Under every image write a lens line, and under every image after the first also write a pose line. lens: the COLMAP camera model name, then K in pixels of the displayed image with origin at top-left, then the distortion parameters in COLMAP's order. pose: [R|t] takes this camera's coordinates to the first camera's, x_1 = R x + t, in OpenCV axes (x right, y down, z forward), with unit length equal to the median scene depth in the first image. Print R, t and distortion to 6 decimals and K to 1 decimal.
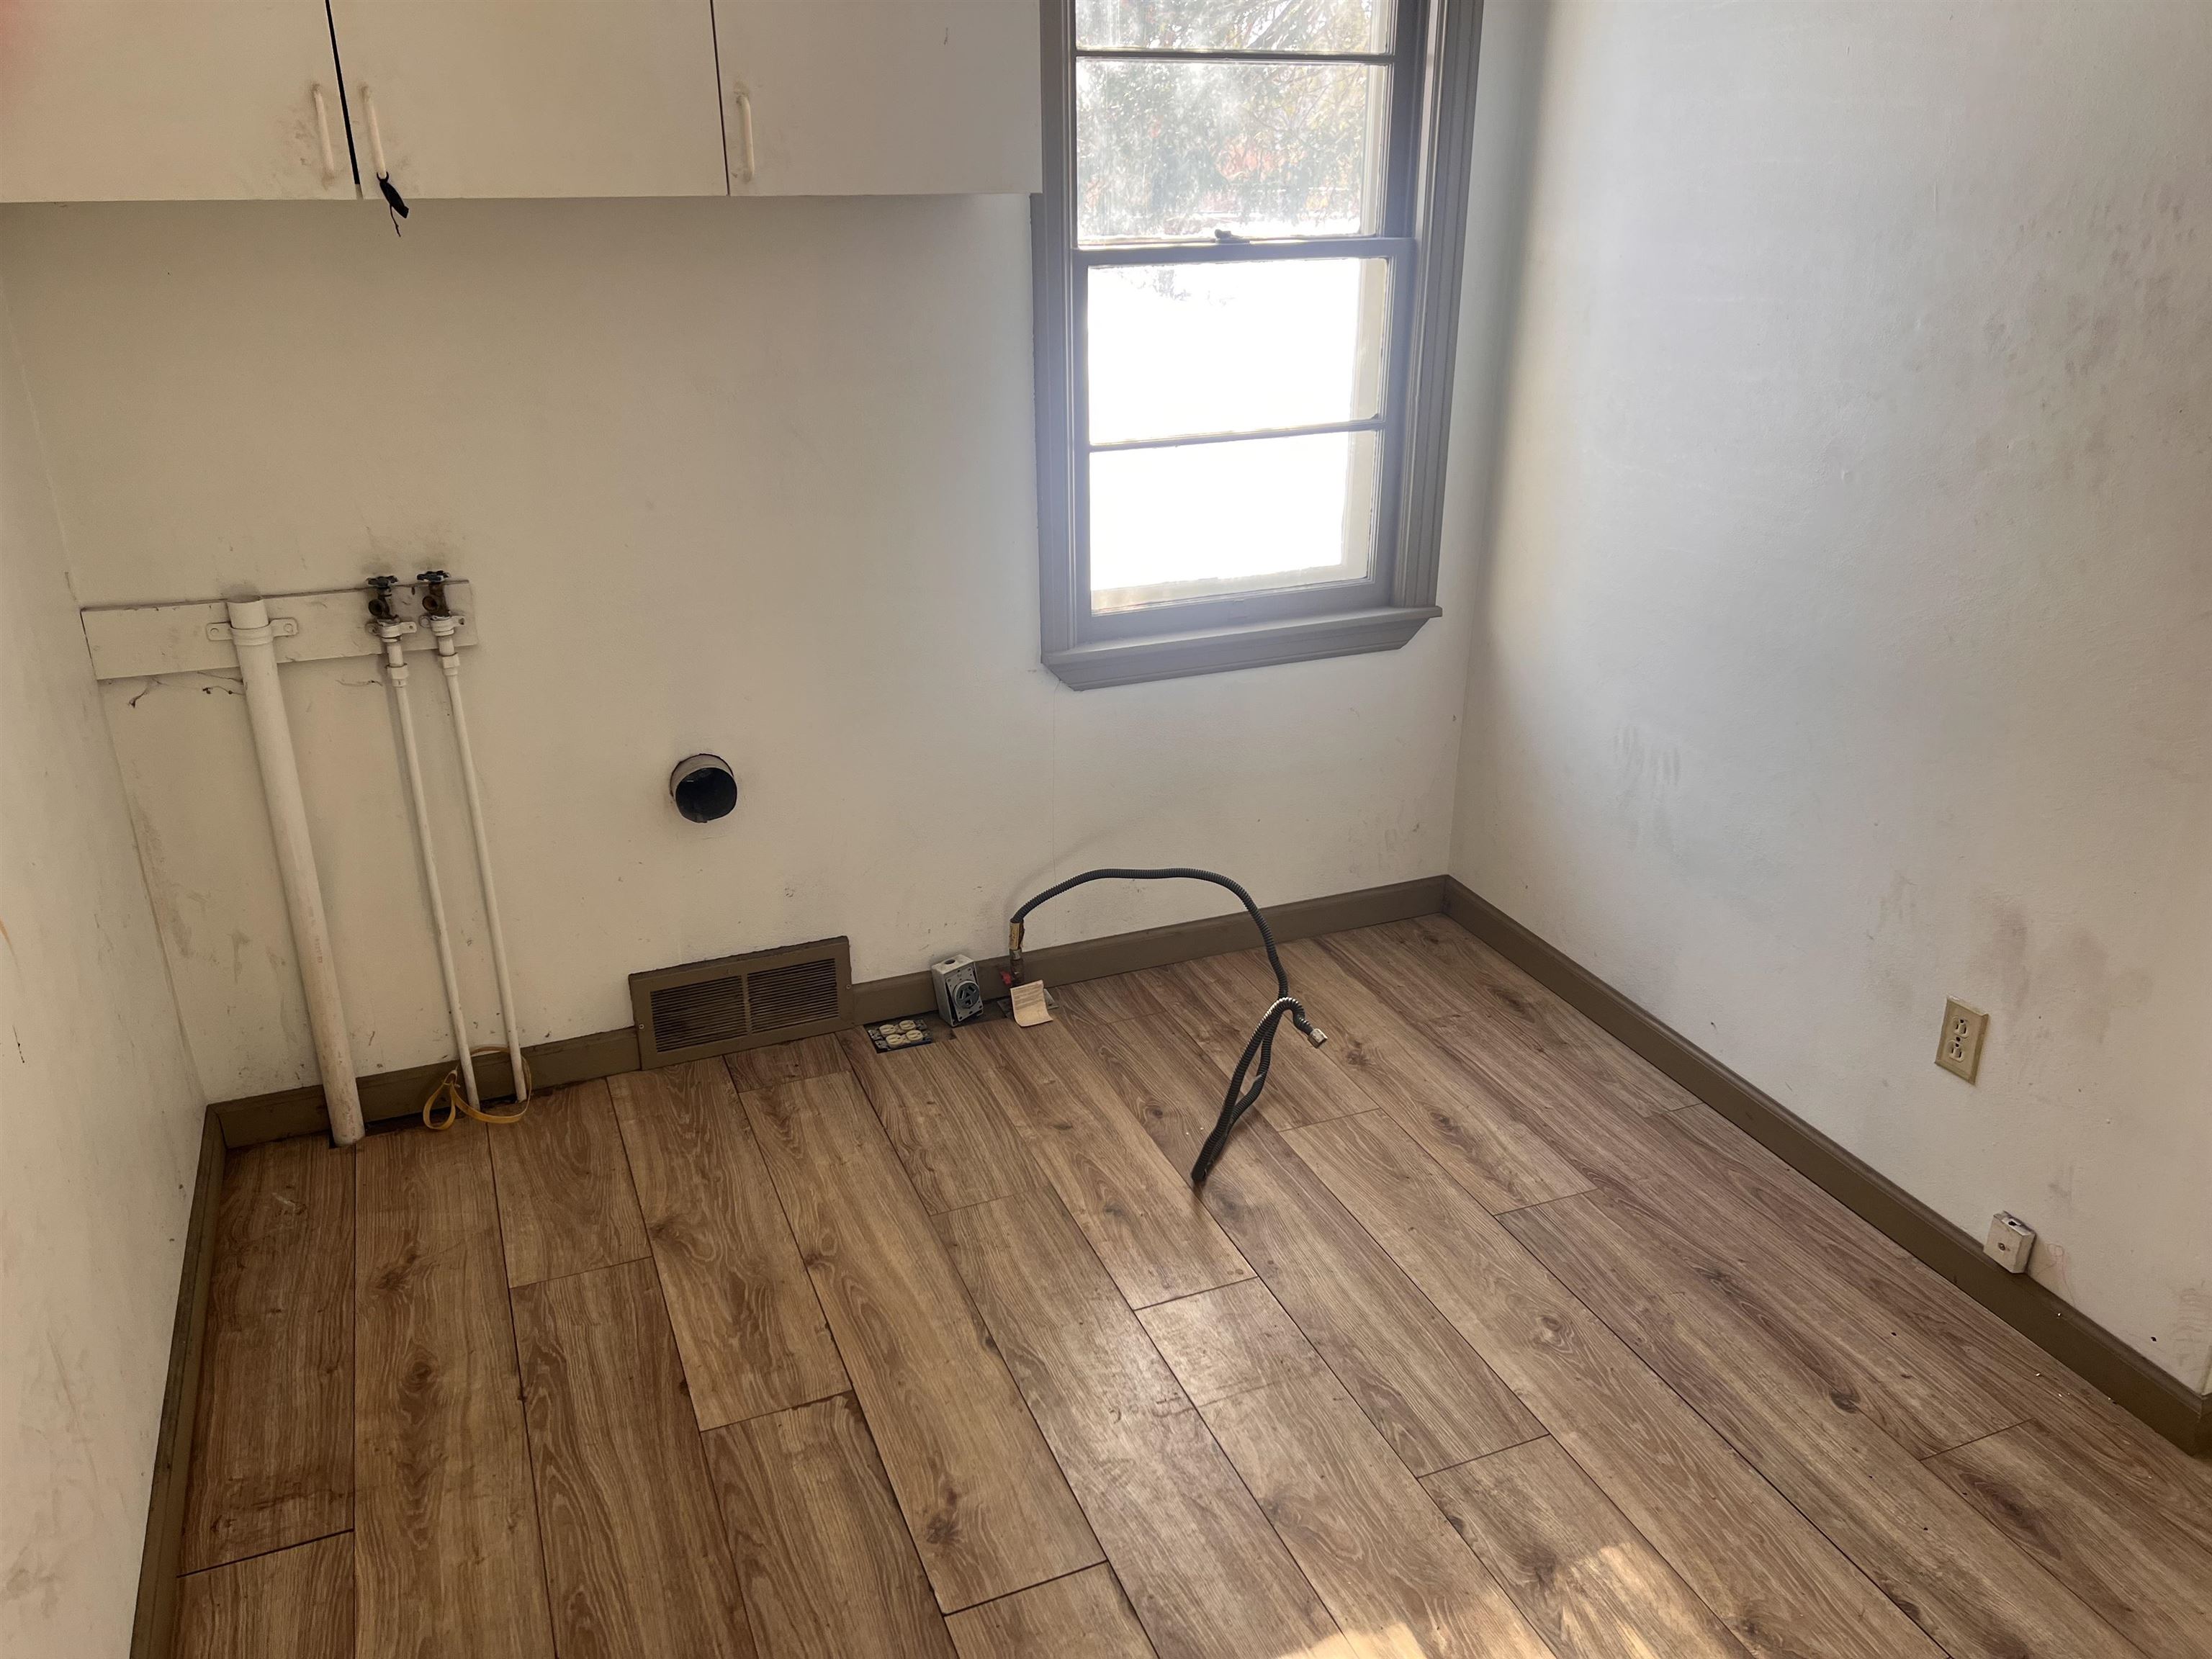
lens RADIAL K [[1681.8, 0, 1117.9], [0, 1681.8, 846.7], [0, 0, 1]] dist [0.083333, -0.089758]
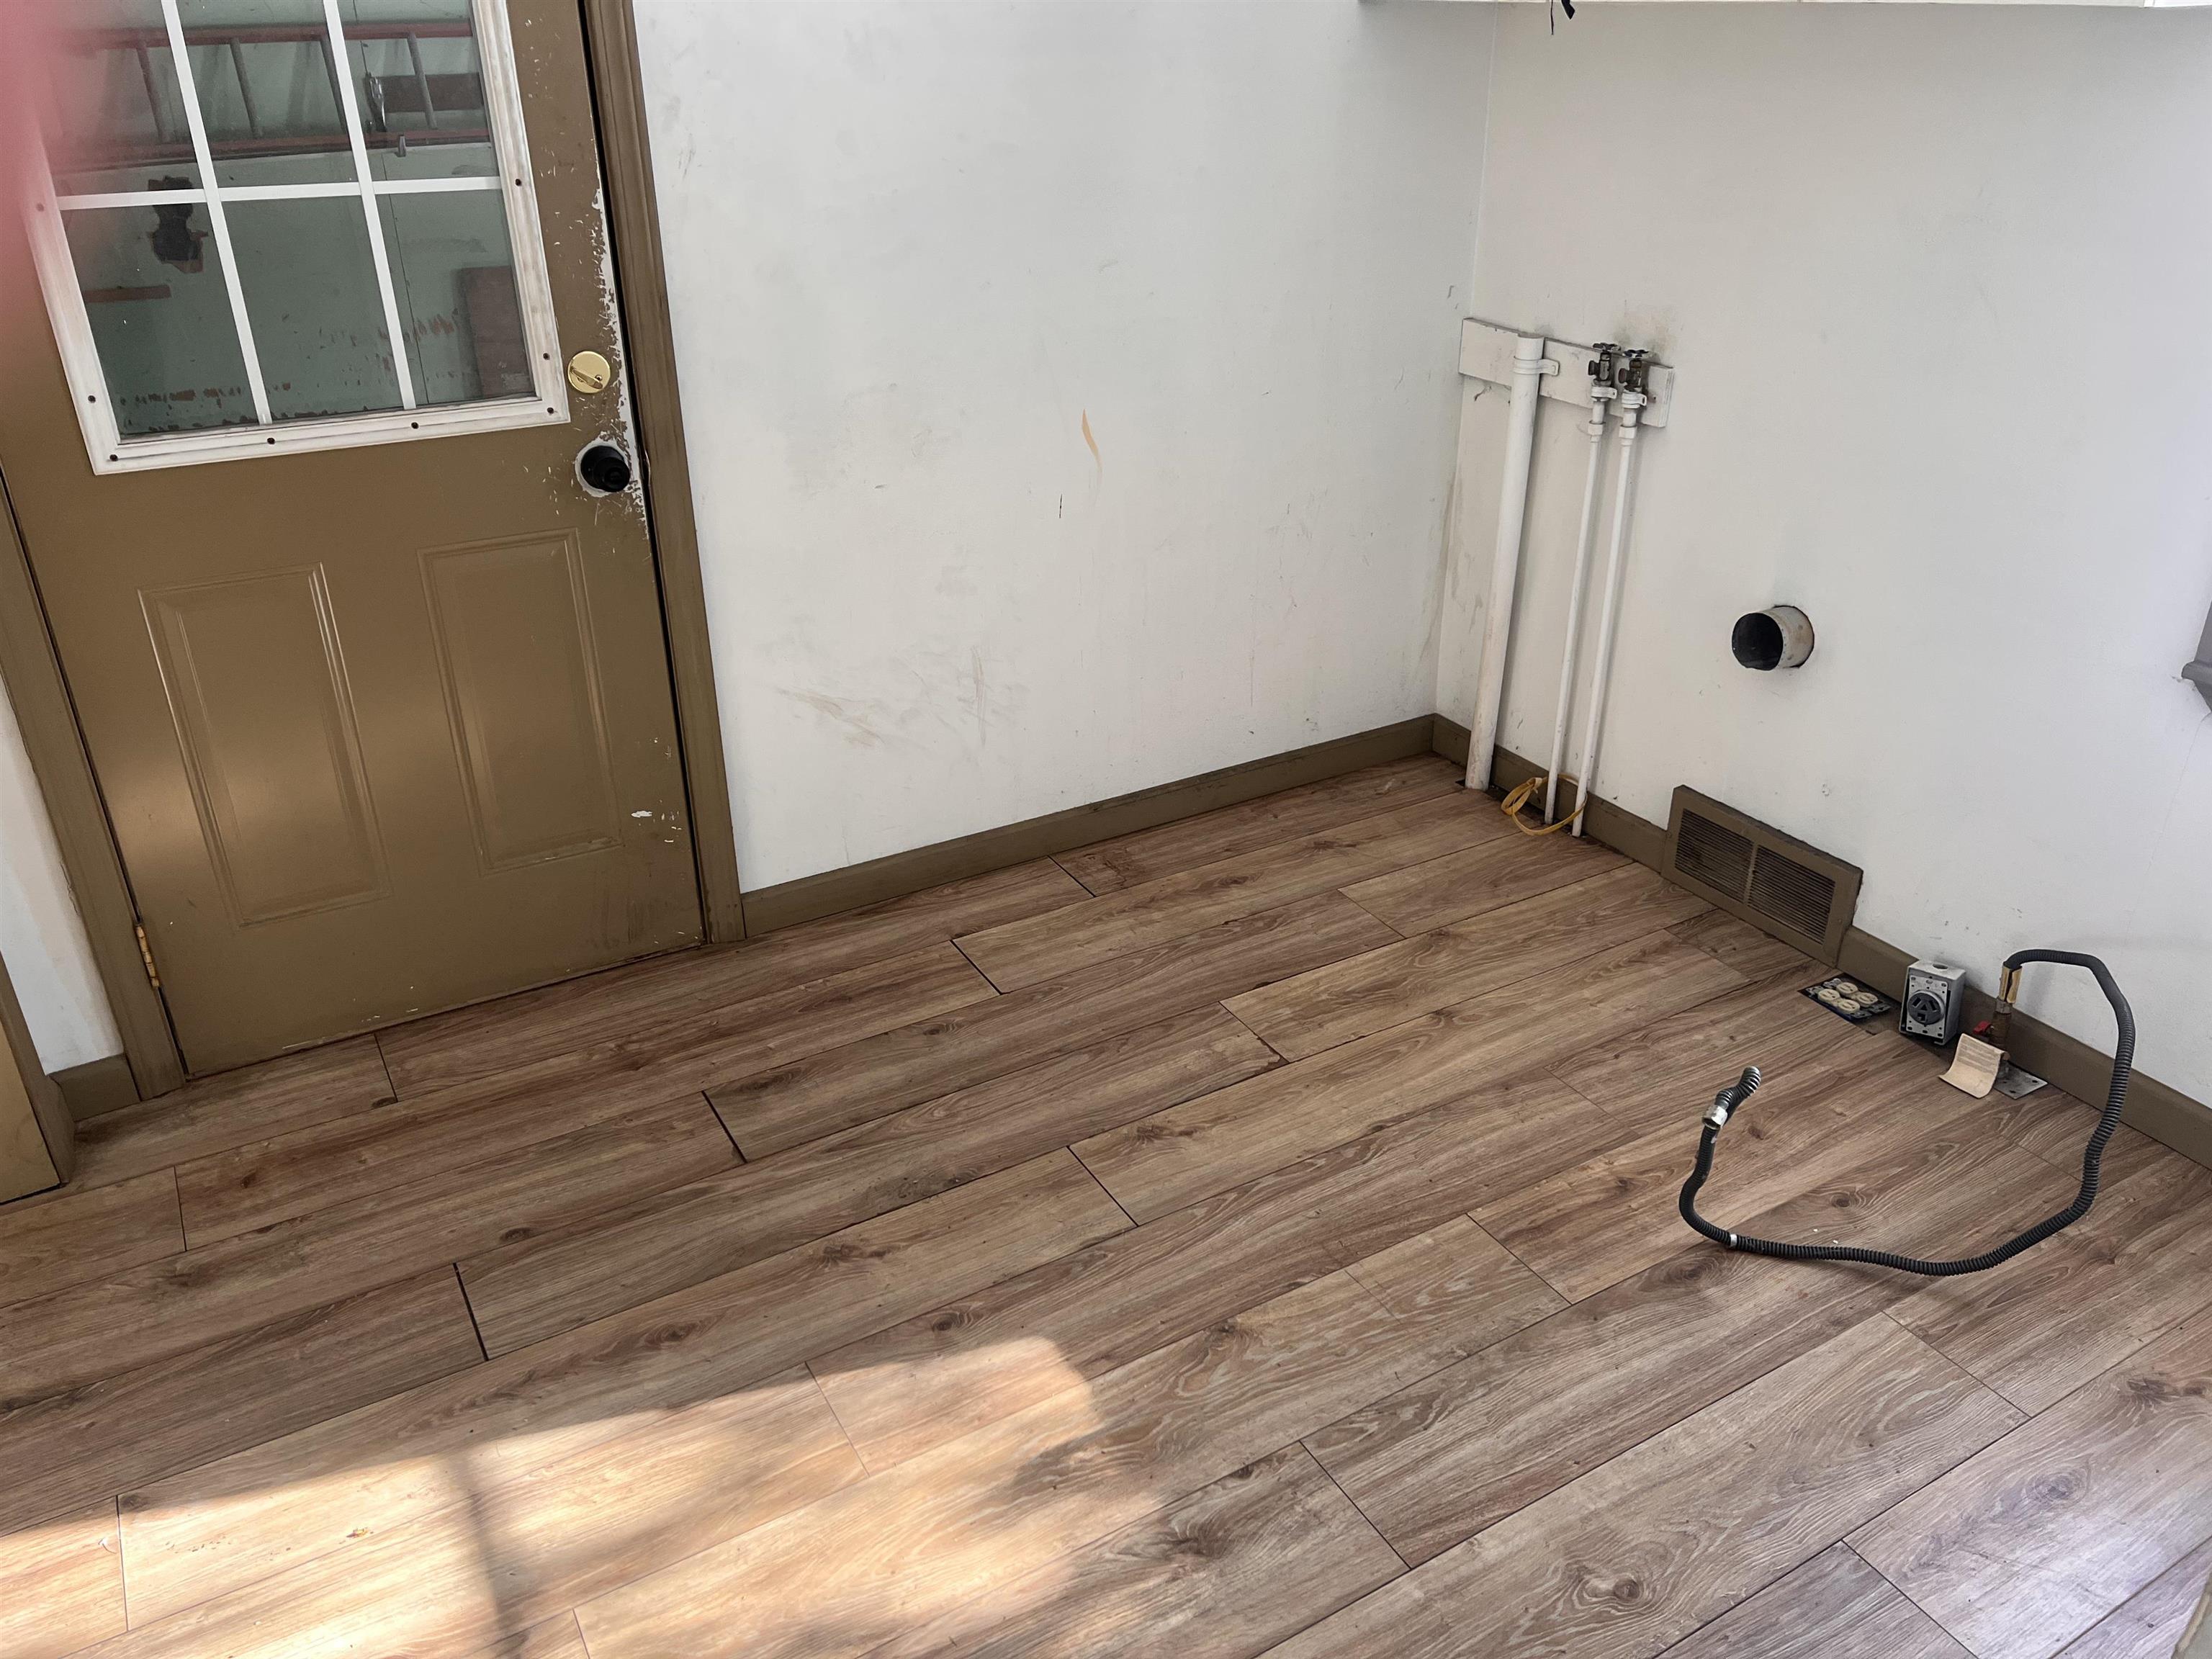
lens RADIAL K [[1681.8, 0, 1108.1], [0, 1681.8, 807.0], [0, 0, 1]] dist [0.083333, -0.089758]
pose [[0.119793, 0.431305, -0.894218, 0.702160], [-0.388066, 0.849388, 0.357695, -0.172017], [0.913813, 0.304166, 0.269125, 0.470480]]
